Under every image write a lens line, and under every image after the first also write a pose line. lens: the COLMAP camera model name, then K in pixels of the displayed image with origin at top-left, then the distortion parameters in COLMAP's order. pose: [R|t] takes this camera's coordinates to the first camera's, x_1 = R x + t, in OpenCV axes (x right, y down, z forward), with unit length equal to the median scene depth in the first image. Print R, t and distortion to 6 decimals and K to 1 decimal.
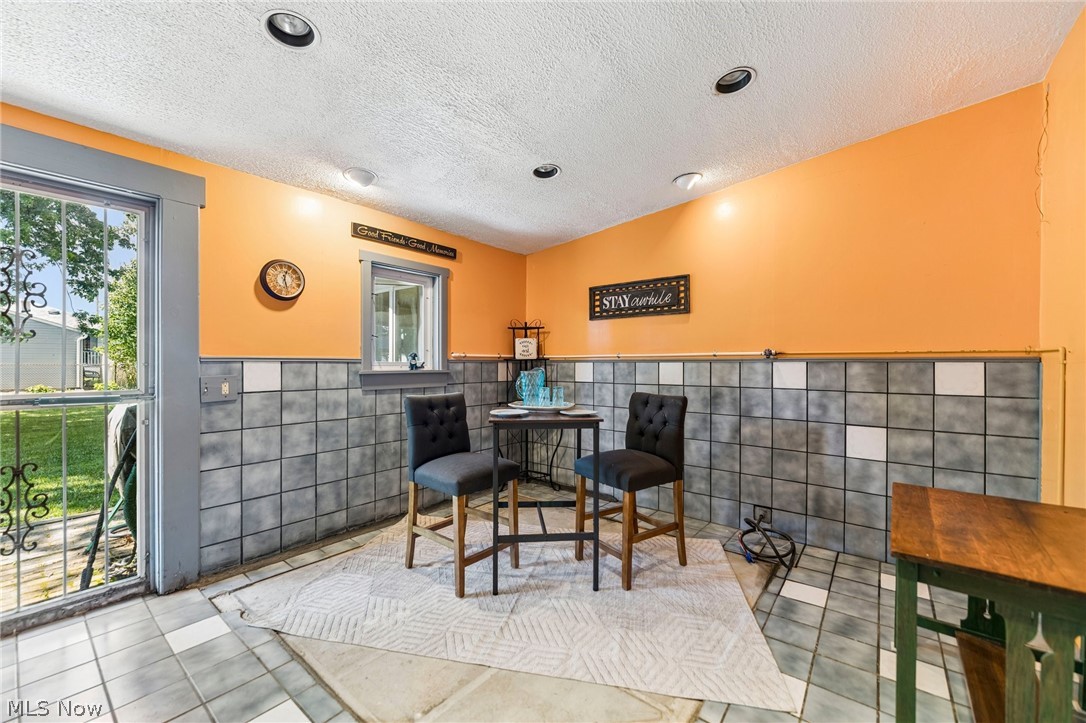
lens RADIAL K [[431.2, 0, 541.2], [0, 431.2, 361.9], [0, 0, 1]] dist [-0.000856, -0.000502]
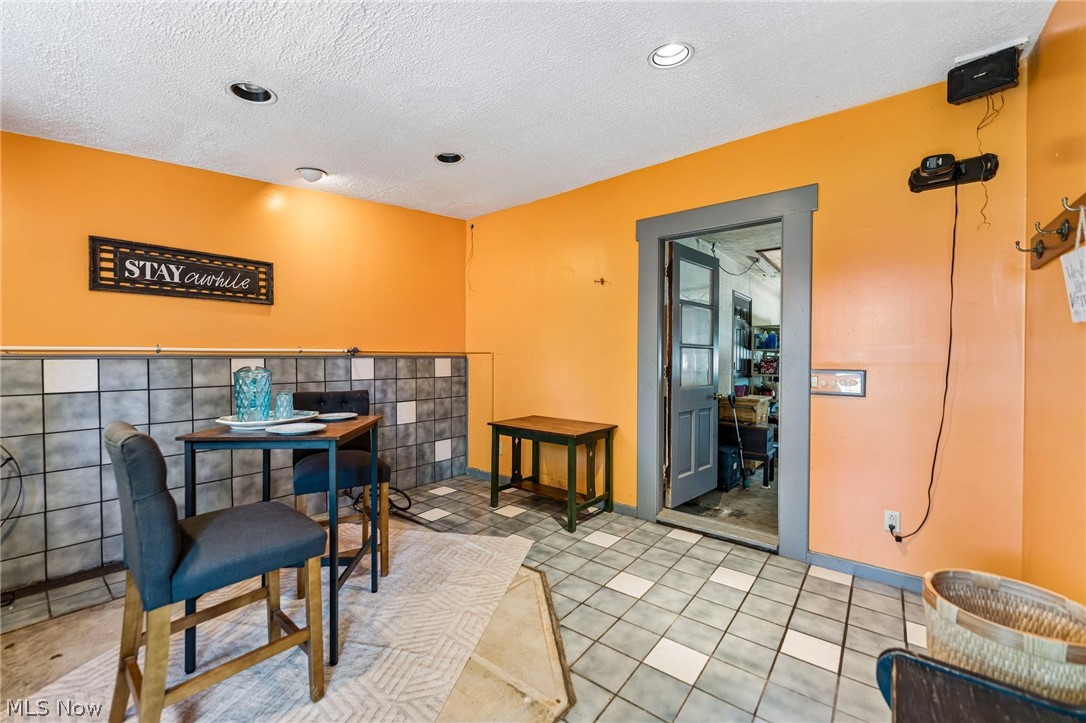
lens RADIAL K [[431.2, 0, 541.2], [0, 431.2, 361.9], [0, 0, 1]] dist [-0.000856, -0.000502]
pose [[-0.002442, -0.009304, 0.999954, -0.638593], [0.001136, 0.999956, 0.009307, 0.000187], [-0.999996, 0.001159, -0.002431, 0.470817]]
